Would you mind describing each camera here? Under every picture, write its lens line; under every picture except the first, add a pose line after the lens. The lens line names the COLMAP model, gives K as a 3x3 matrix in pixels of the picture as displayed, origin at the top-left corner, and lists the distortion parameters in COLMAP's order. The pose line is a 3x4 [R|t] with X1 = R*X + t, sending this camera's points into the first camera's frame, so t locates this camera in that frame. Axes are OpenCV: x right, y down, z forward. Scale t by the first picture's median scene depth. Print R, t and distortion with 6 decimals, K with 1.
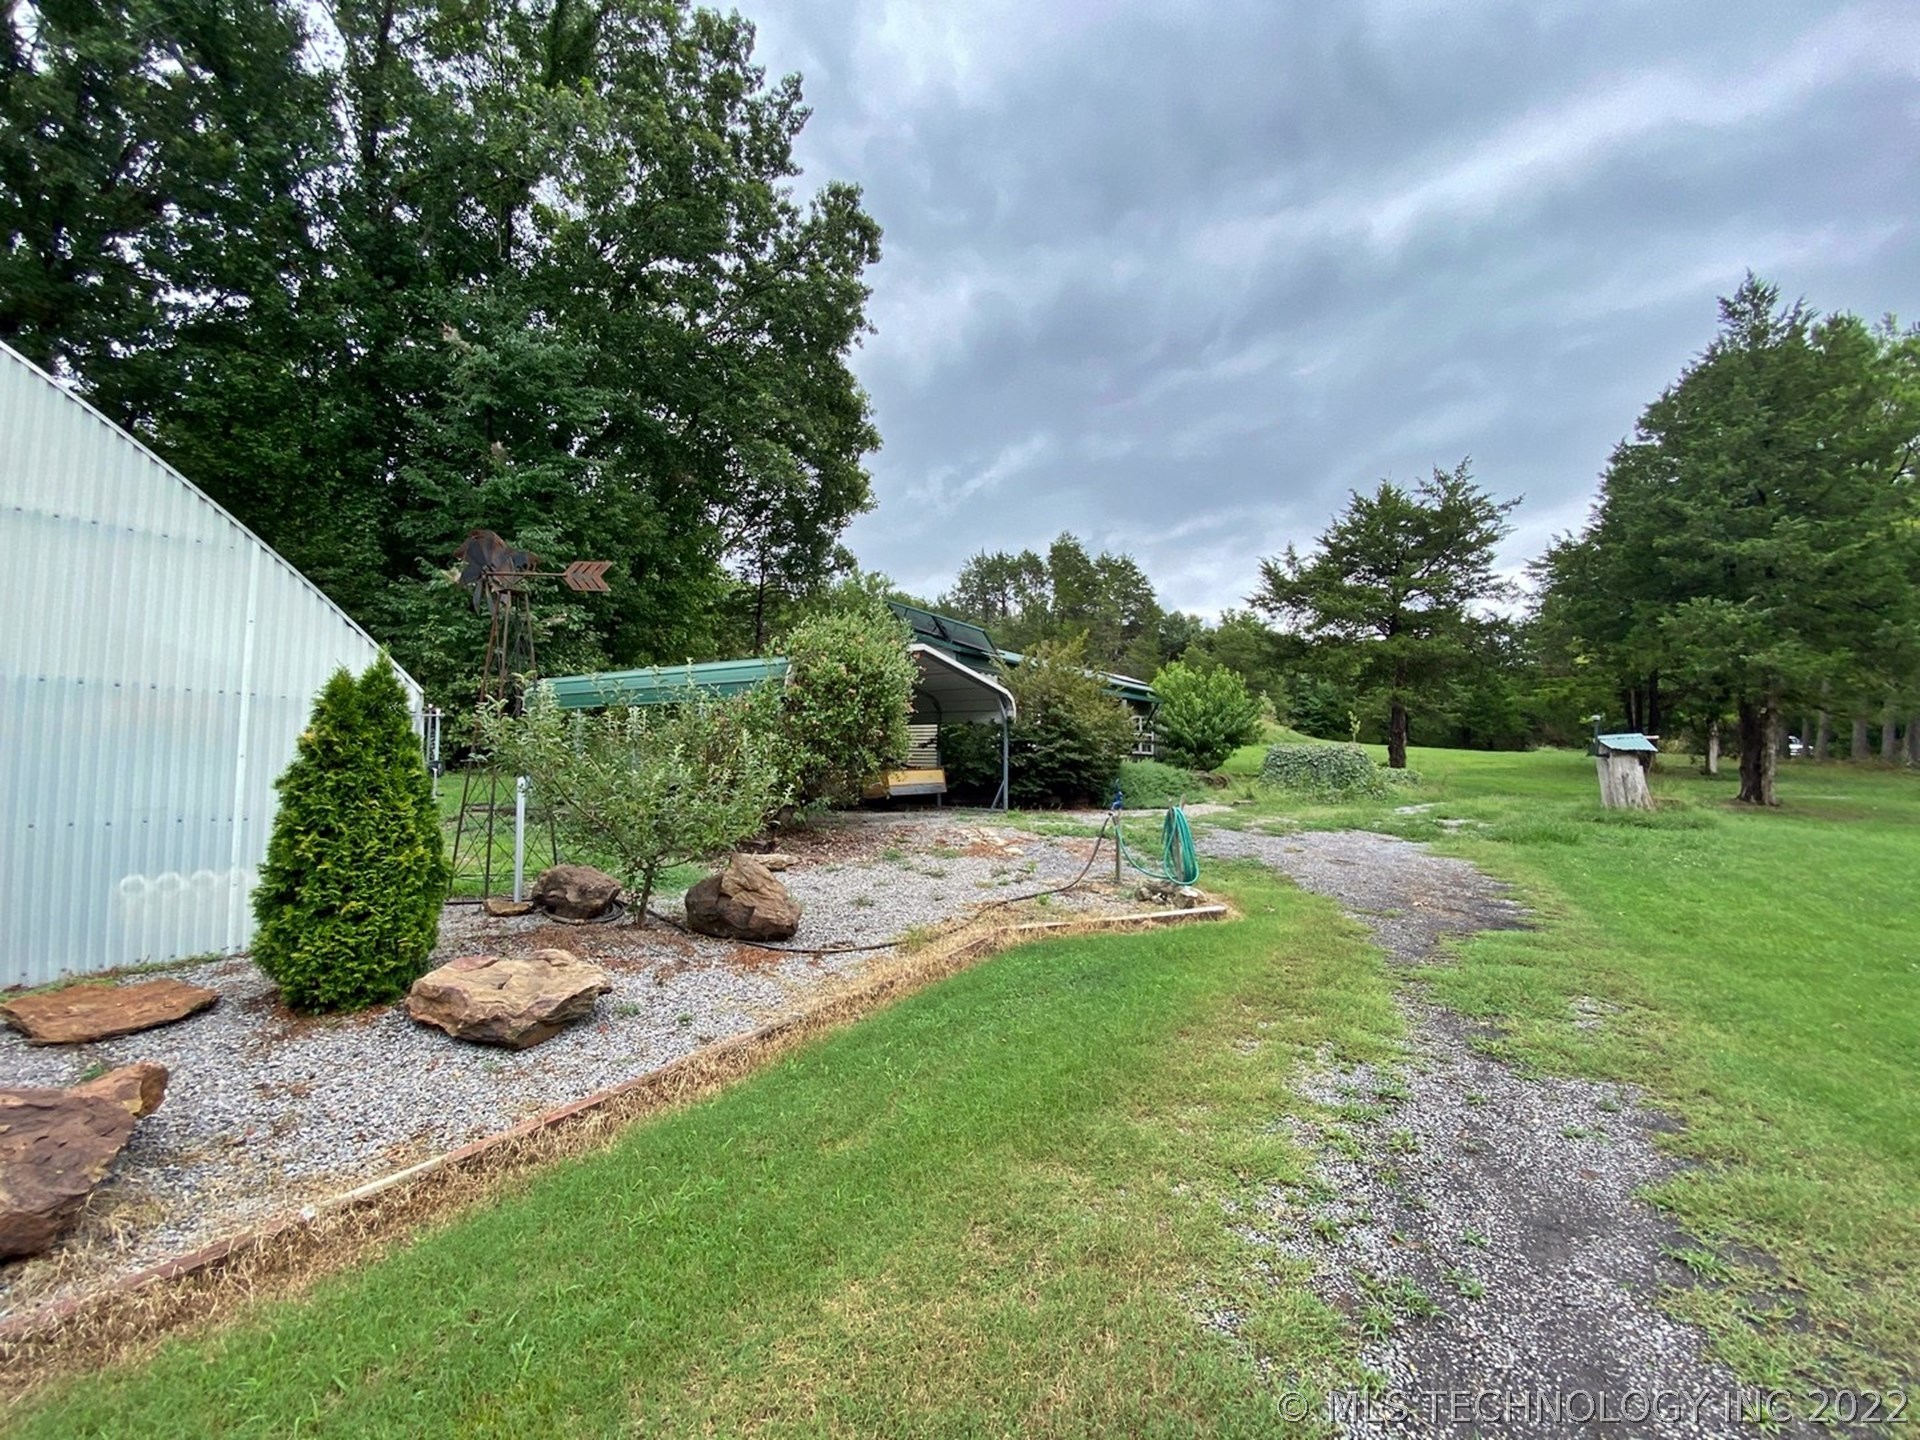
lens RADIAL K [[774.4, 0, 960.0], [0, 774.4, 720.0], [0, 0, 1]] dist [0.014326, -0.018666]
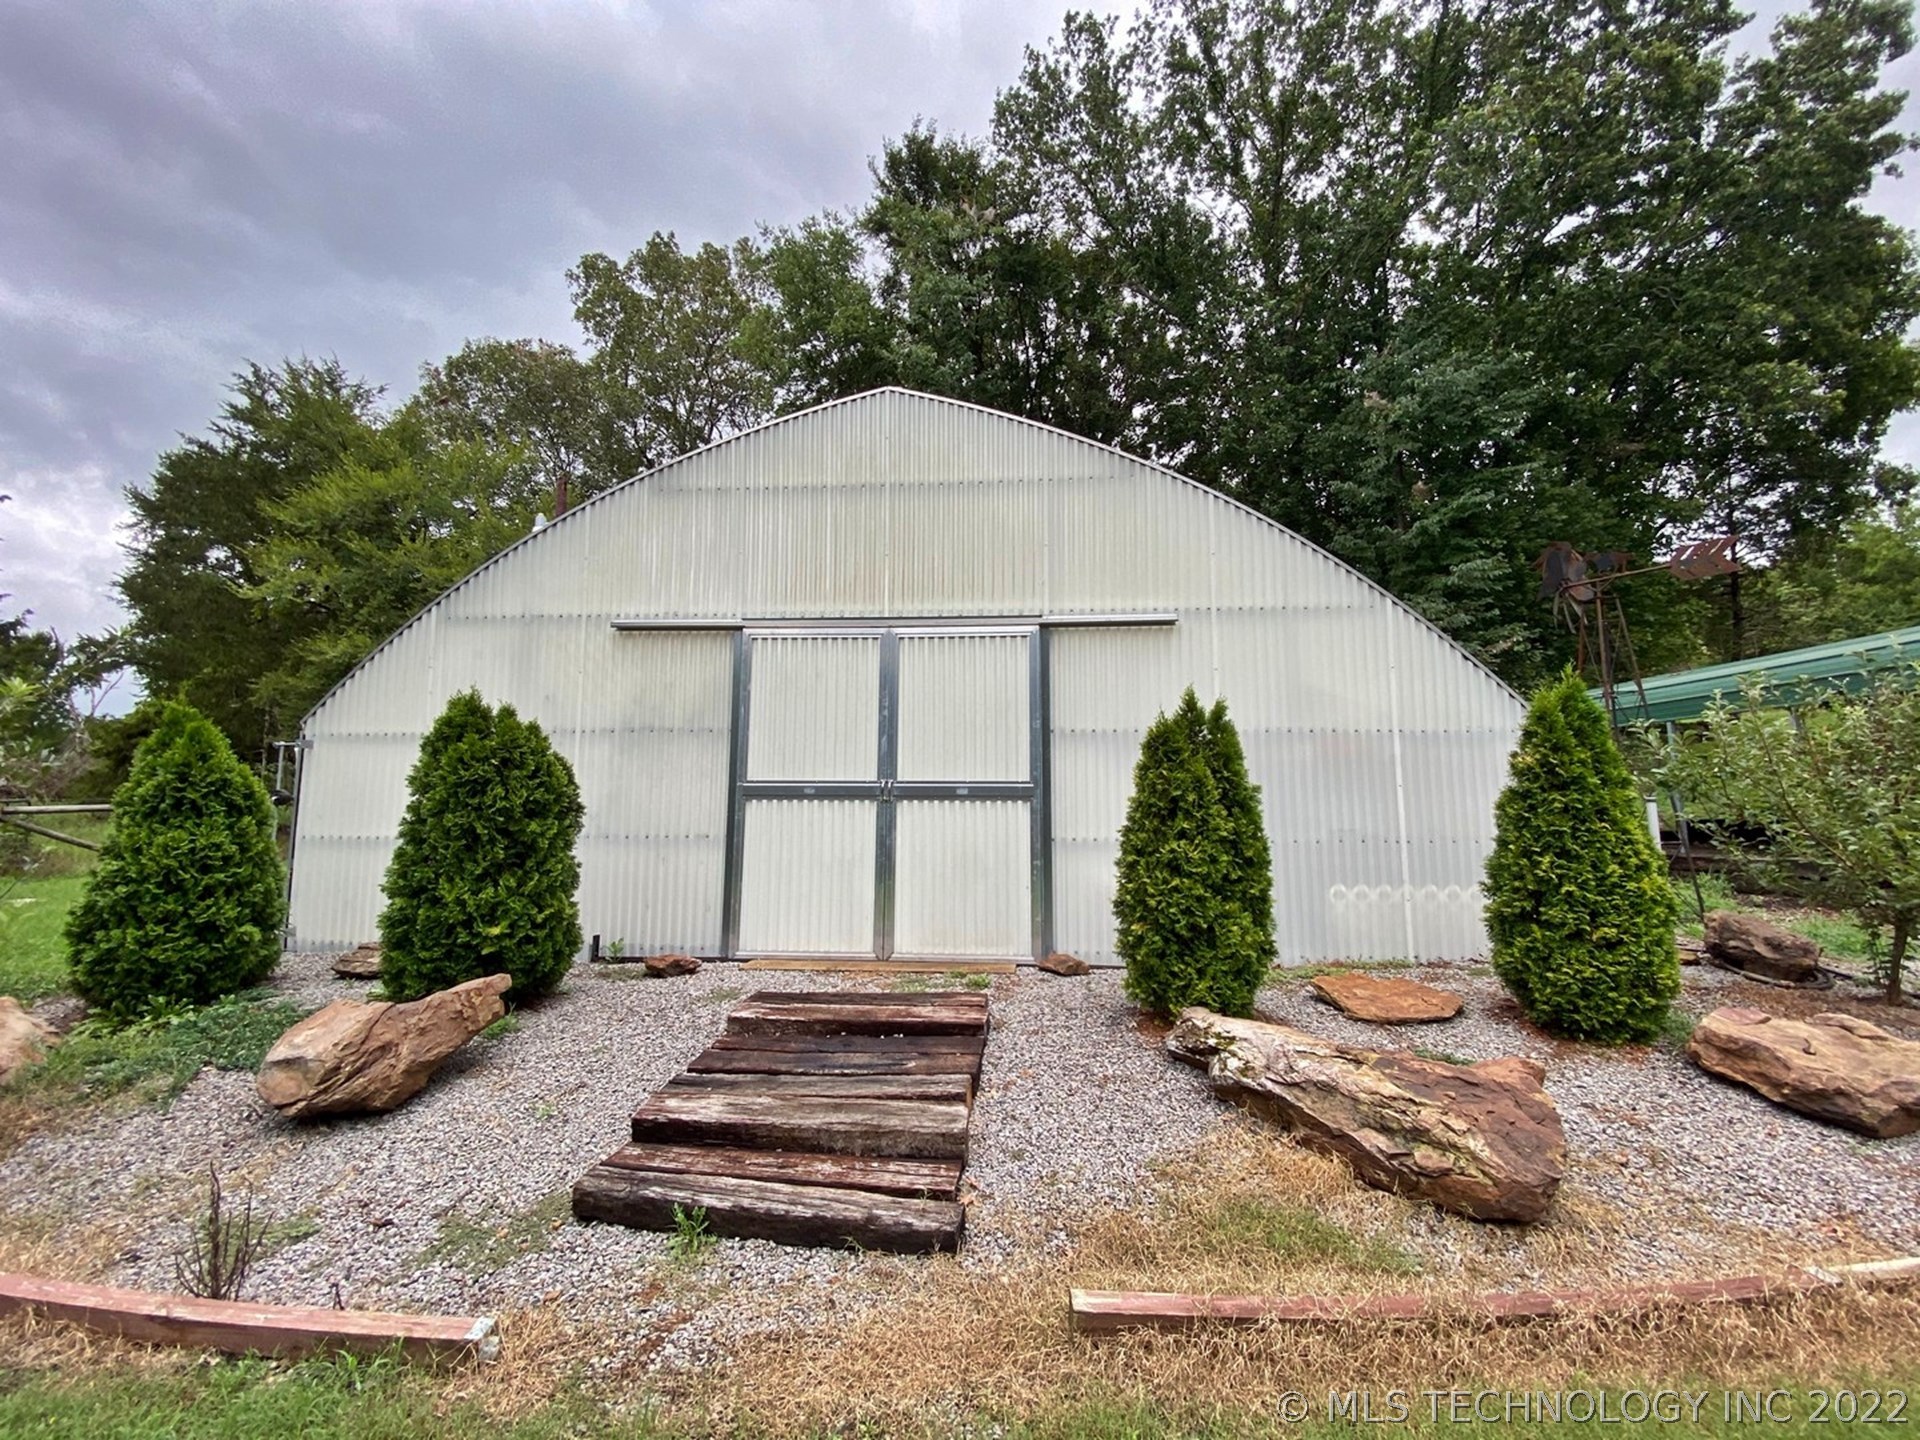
lens RADIAL K [[774.4, 0, 960.0], [0, 774.4, 720.0], [0, 0, 1]] dist [0.014326, -0.018666]
pose [[0.516813, -0.105744, -0.849542, -0.352828], [0.061411, 0.994365, -0.086412, 0.011735], [0.853893, -0.007513, 0.520395, -0.180815]]
